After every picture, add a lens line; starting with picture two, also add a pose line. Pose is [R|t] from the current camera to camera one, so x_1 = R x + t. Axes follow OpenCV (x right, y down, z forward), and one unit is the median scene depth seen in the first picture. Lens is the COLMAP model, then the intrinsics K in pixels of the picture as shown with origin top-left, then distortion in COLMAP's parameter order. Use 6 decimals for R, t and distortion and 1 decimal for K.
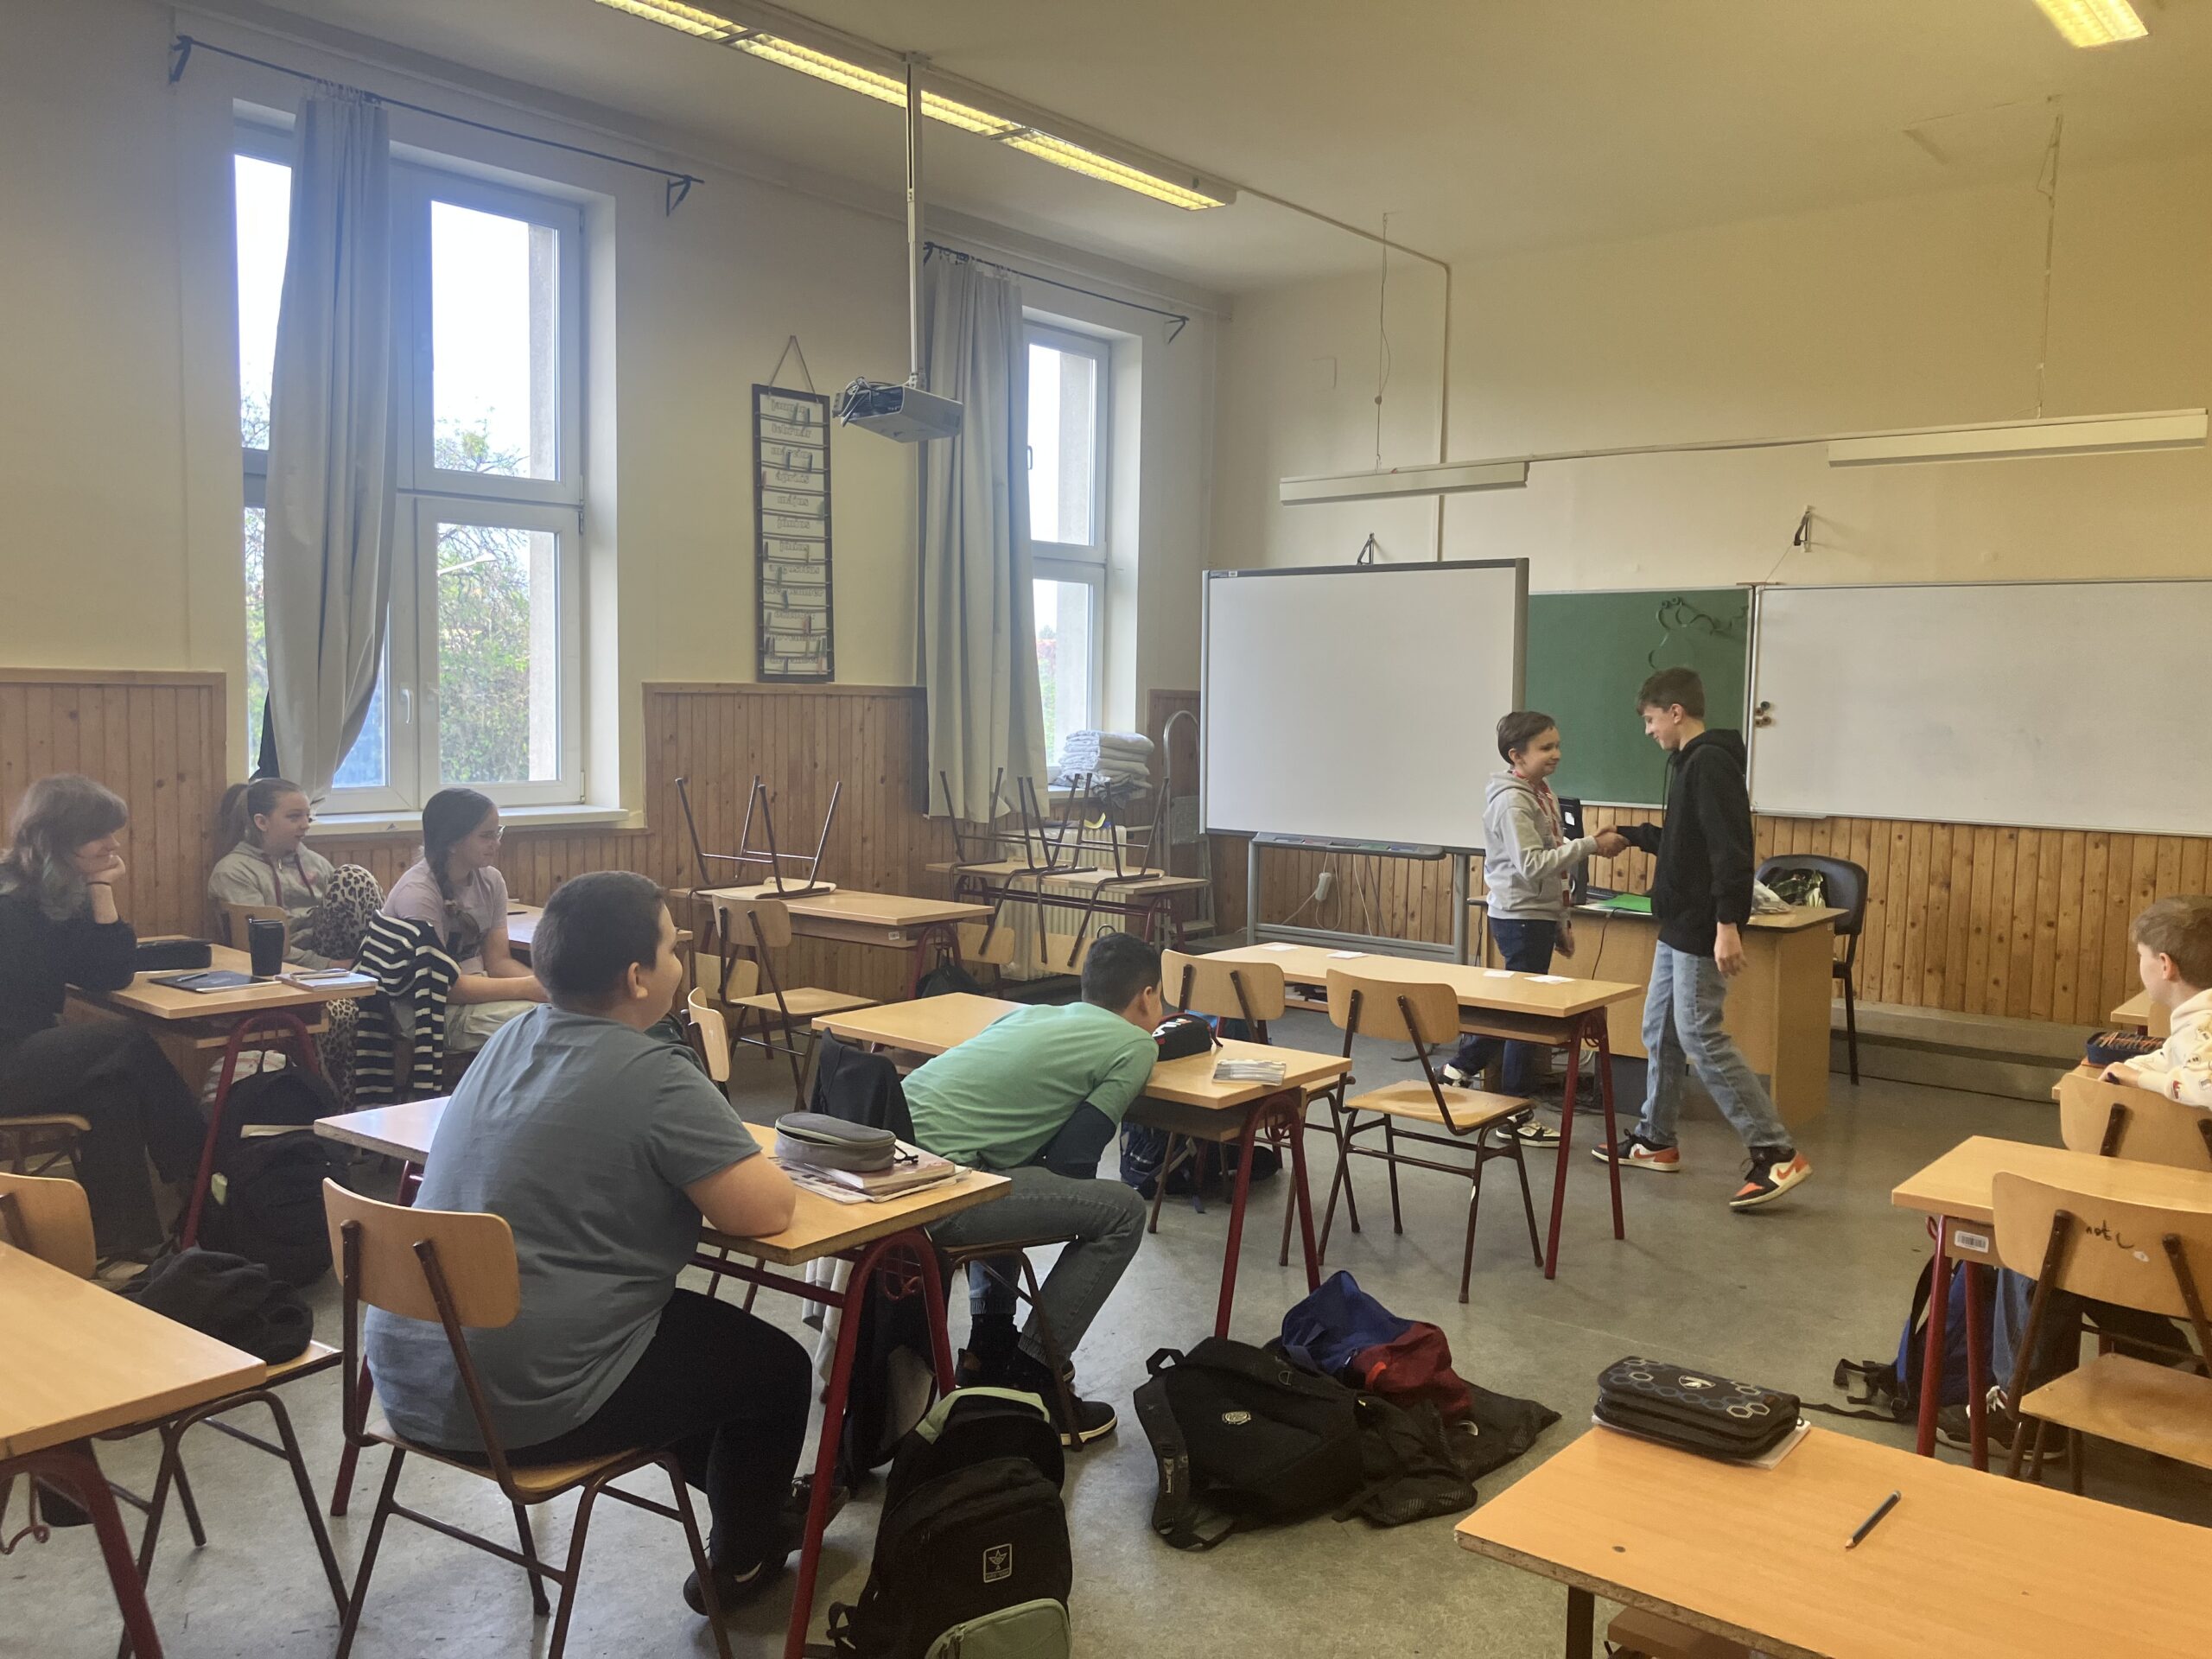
lens RADIAL K [[1818.1, 0, 1138.0], [0, 1818.1, 833.8], [0, 0, 1]] dist [0.047641, -0.056700]
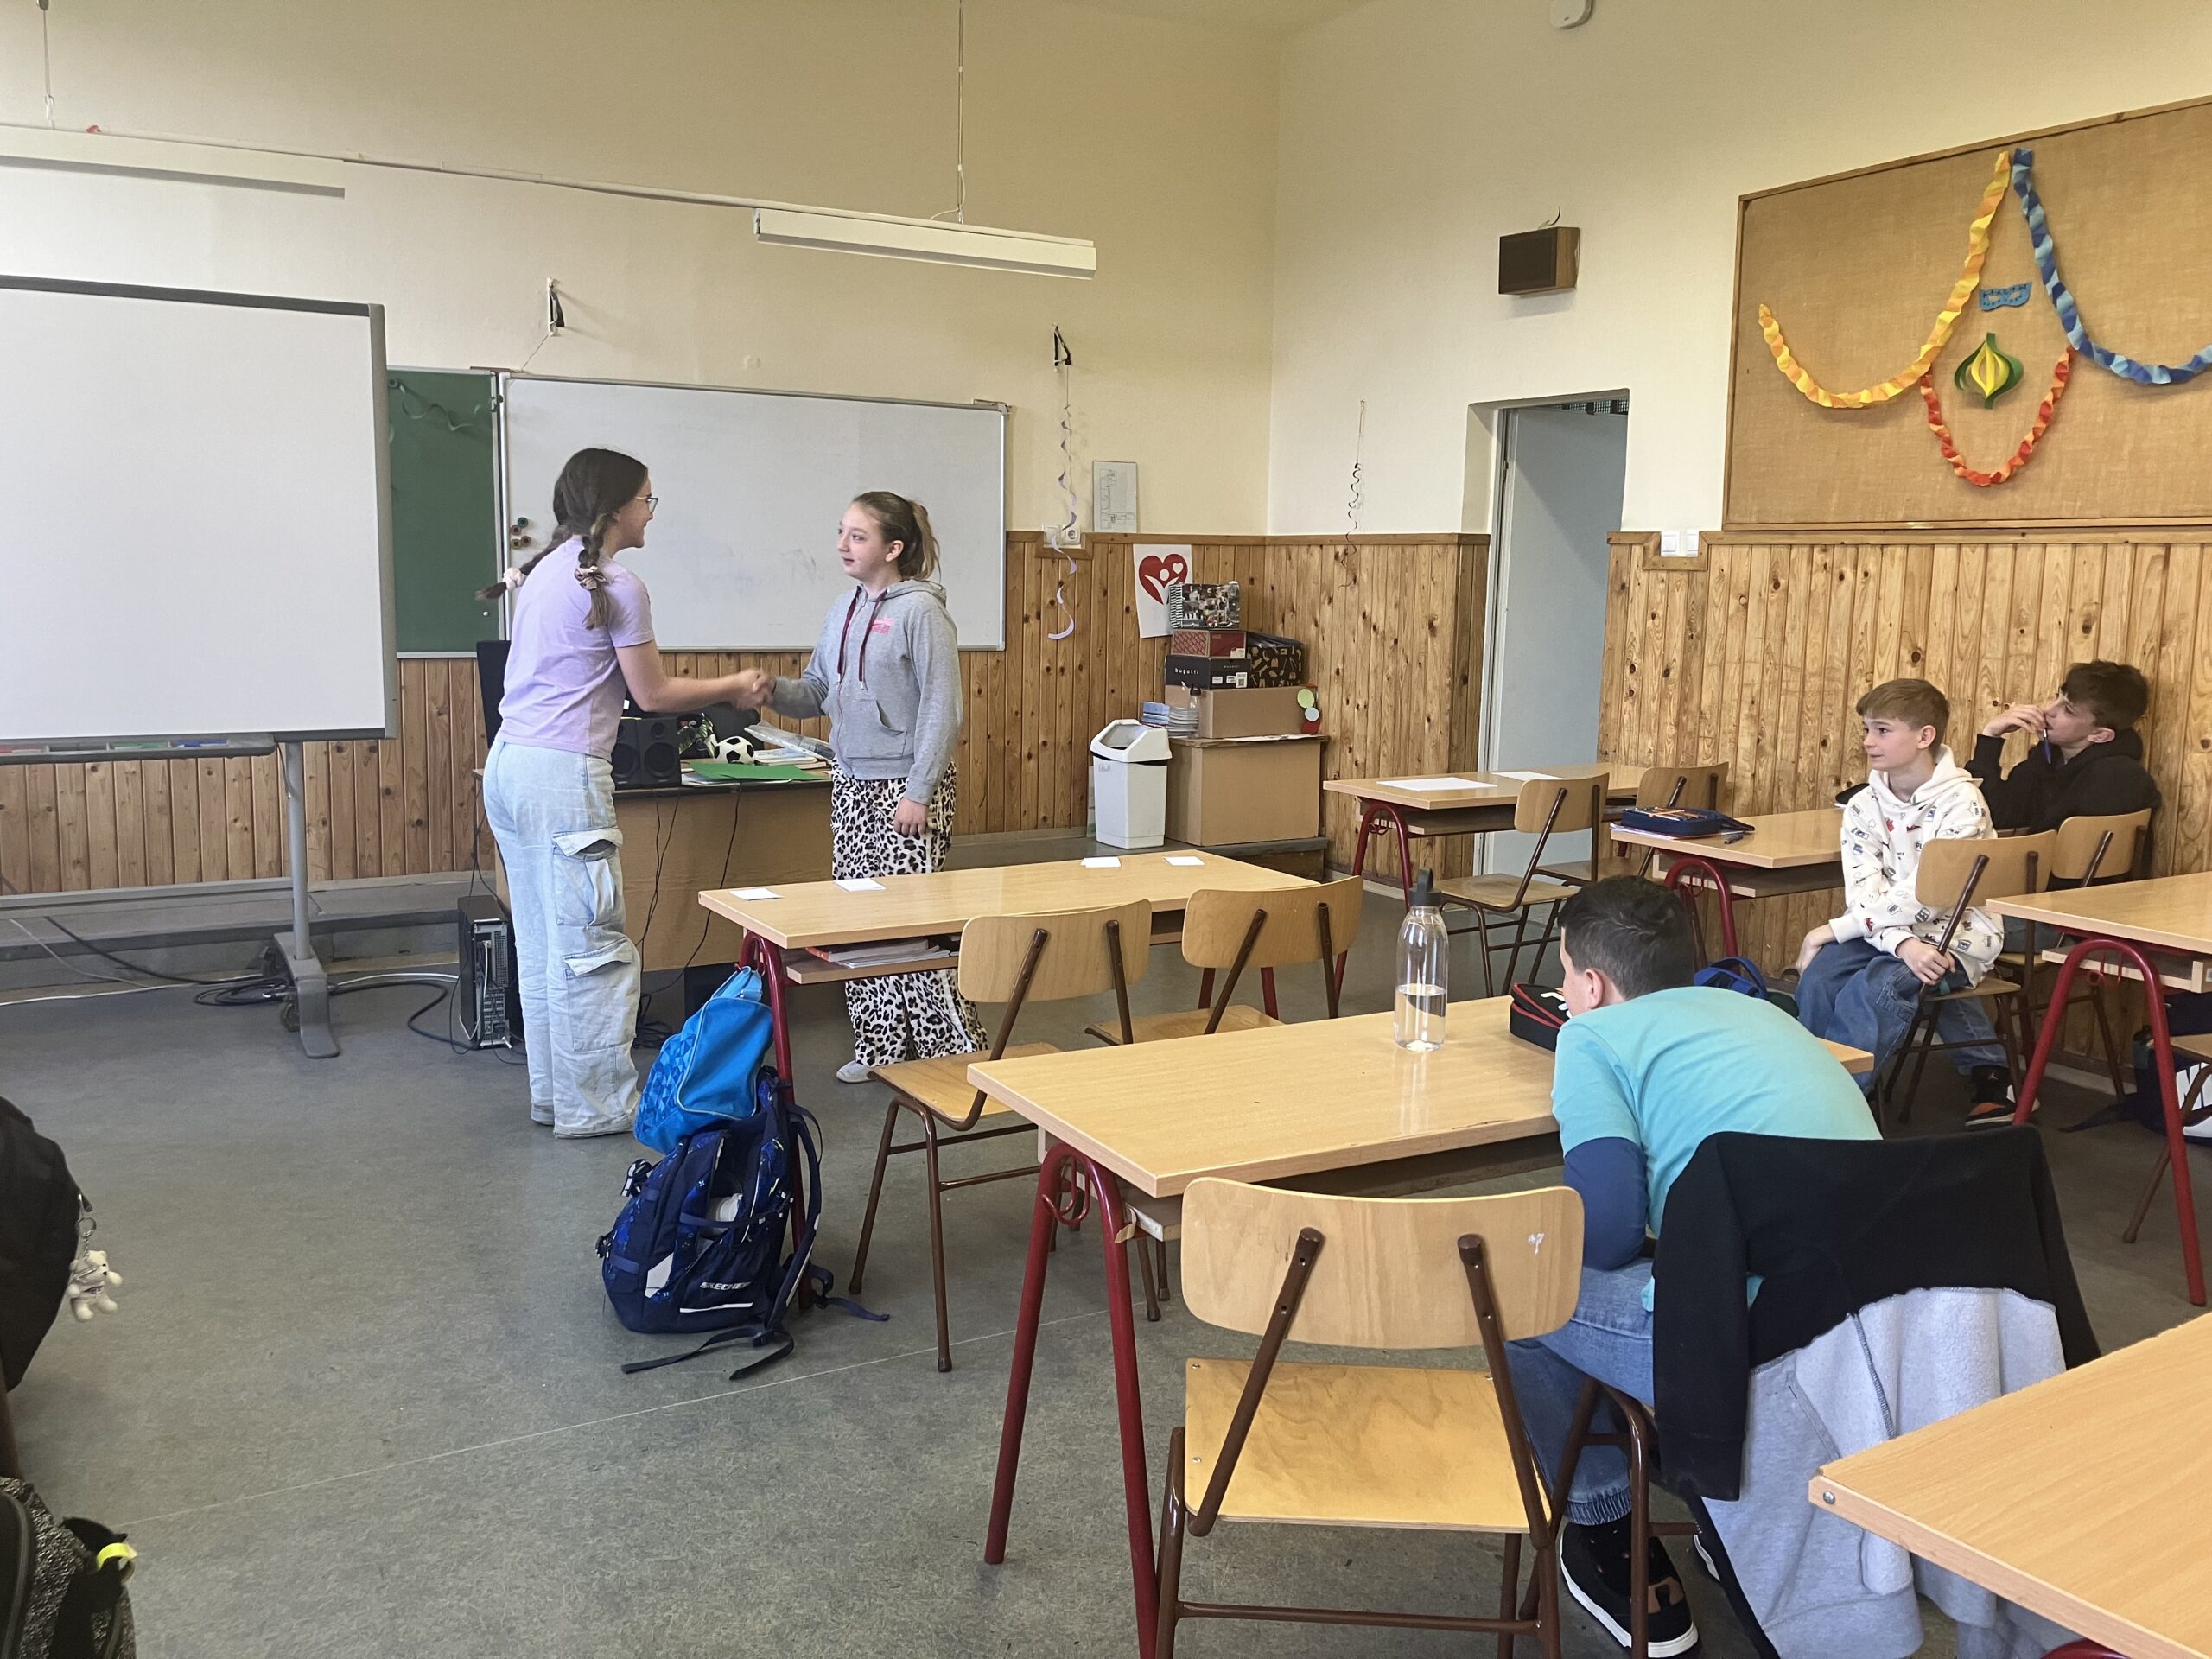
lens RADIAL K [[1818.1, 0, 1119.4], [0, 1818.1, 814.0], [0, 0, 1]] dist [0.047641, -0.056700]
pose [[0.362679, -0.141903, 0.921047, -0.370908], [0.063518, 0.989805, 0.127485, -0.031999], [-0.929747, 0.012267, 0.367994, 0.509173]]
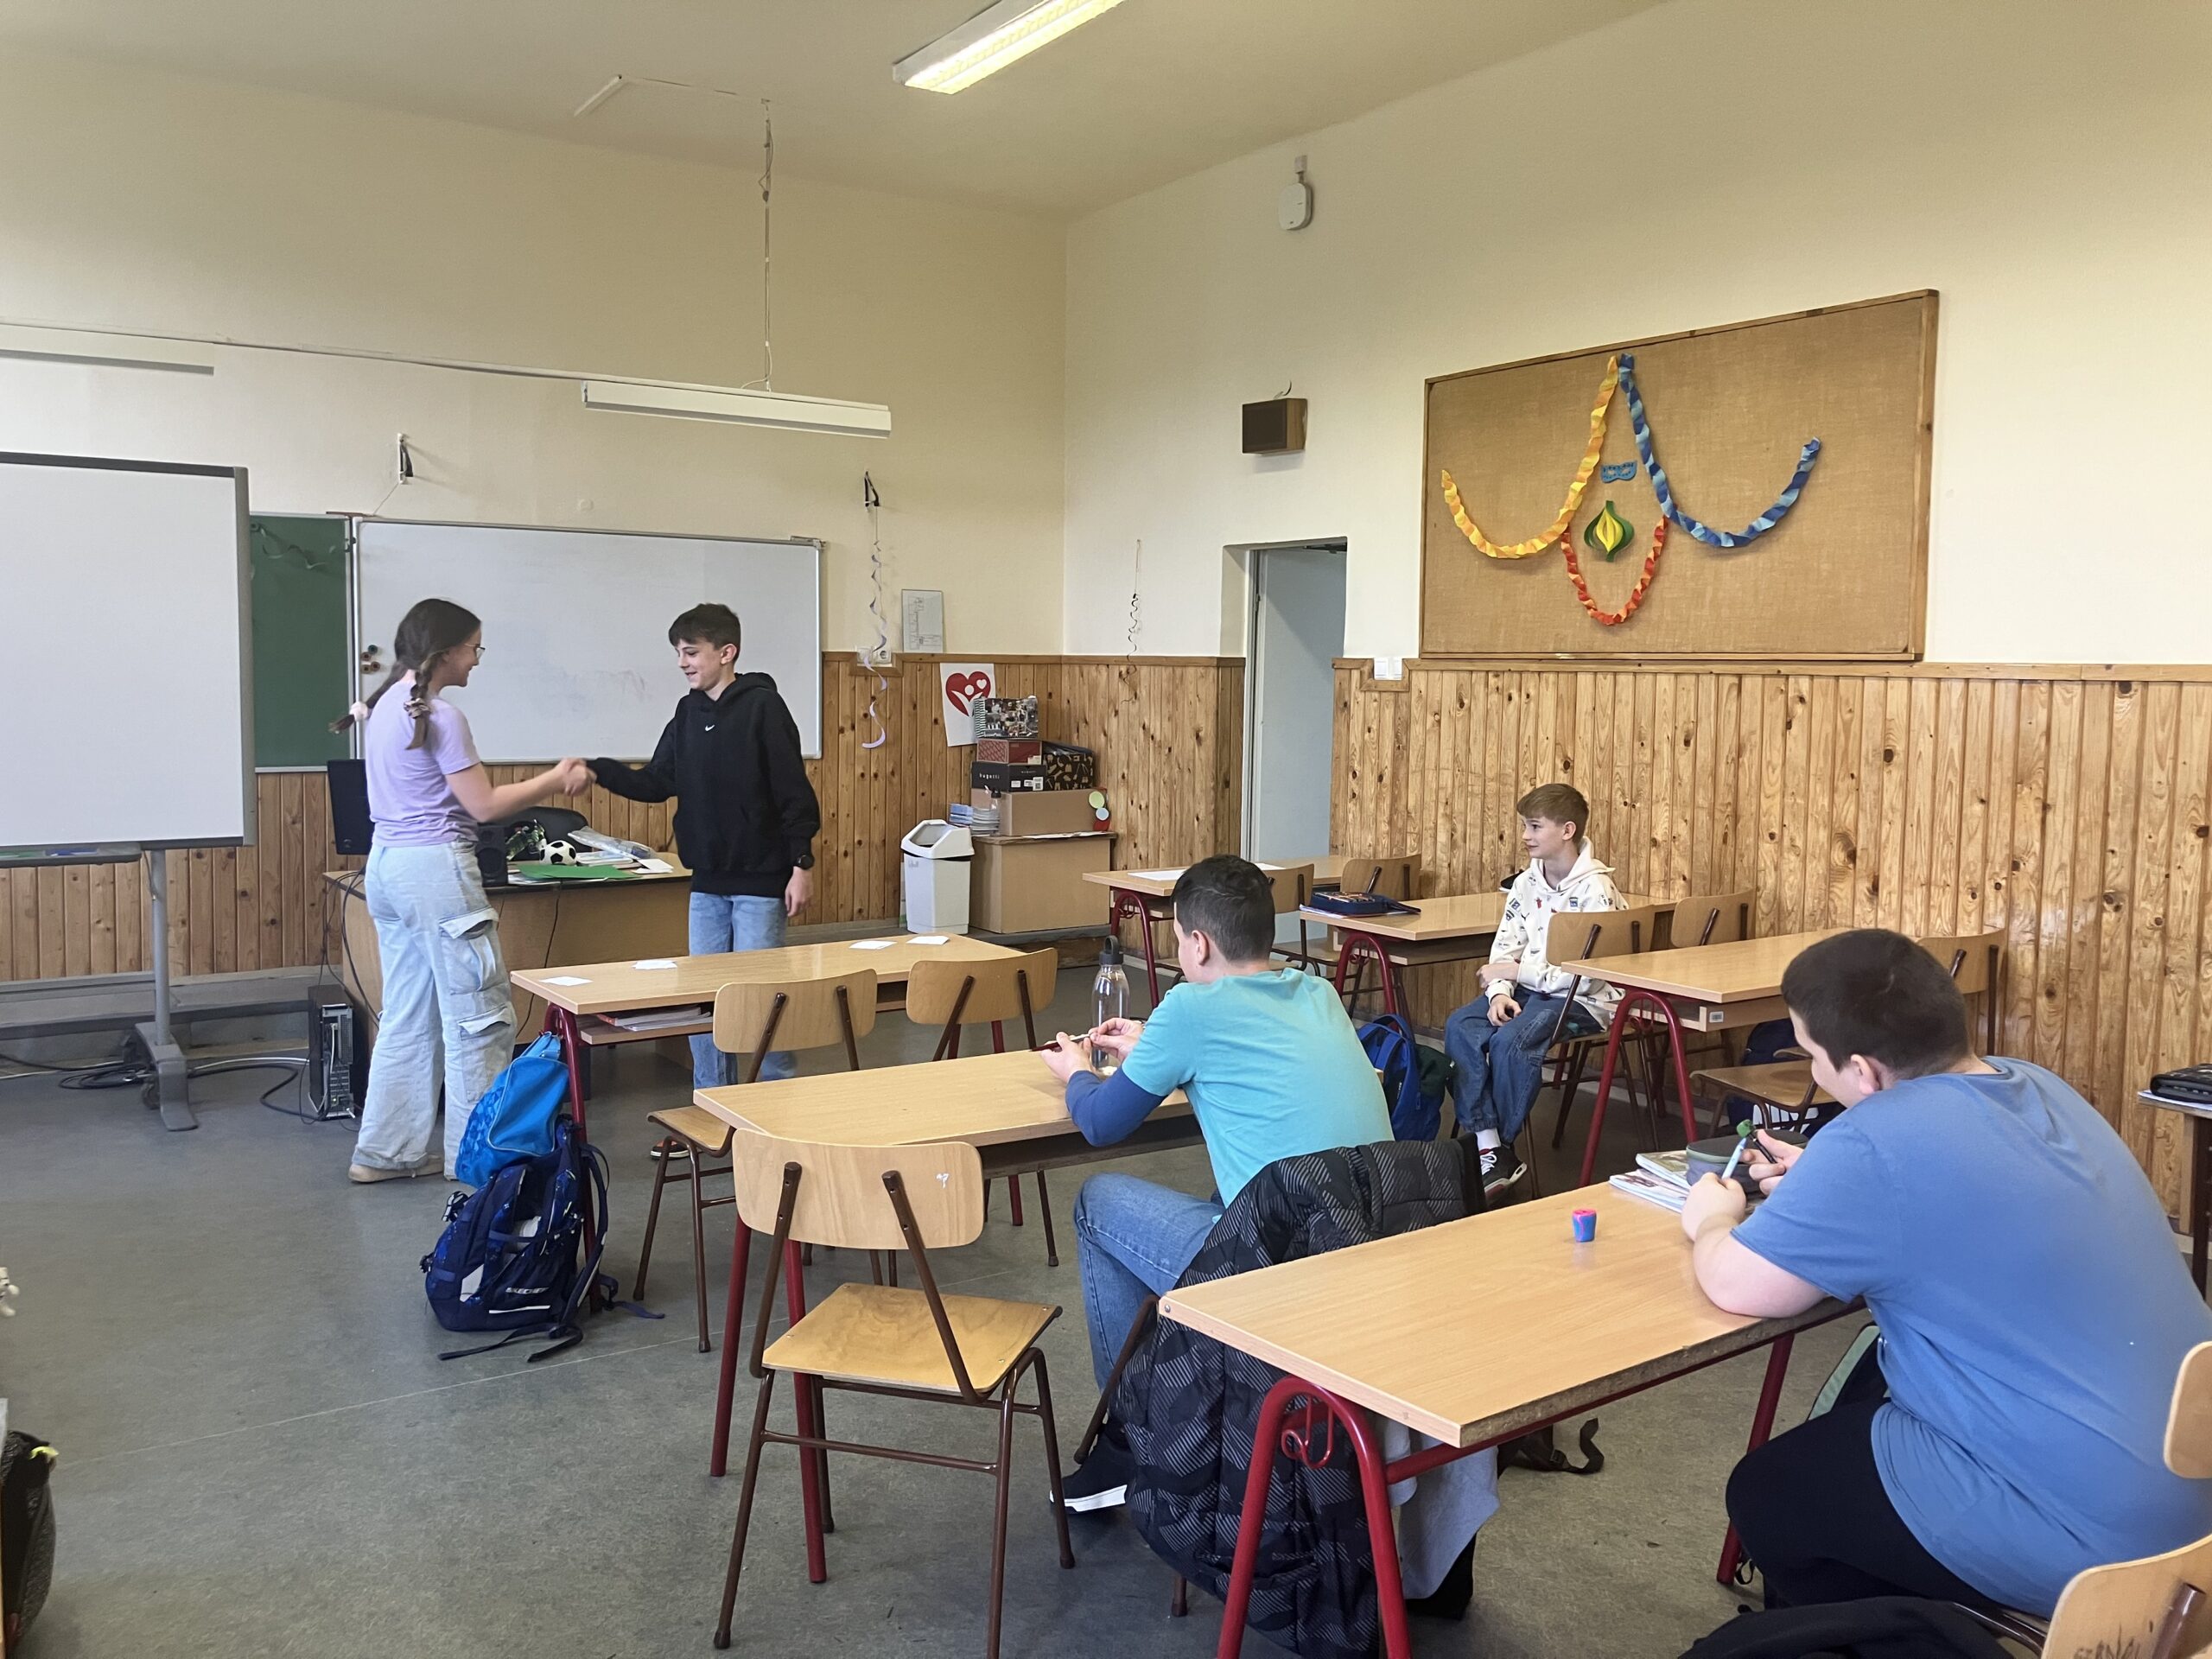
lens RADIAL K [[1818.1, 0, 1132.6], [0, 1818.1, 815.3], [0, 0, 1]] dist [0.047641, -0.056700]
pose [[0.293498, -0.097283, 0.950997, -0.469079], [0.066667, 0.994469, 0.081155, -0.041586], [-0.953632, 0.039581, 0.298361, 0.418667]]
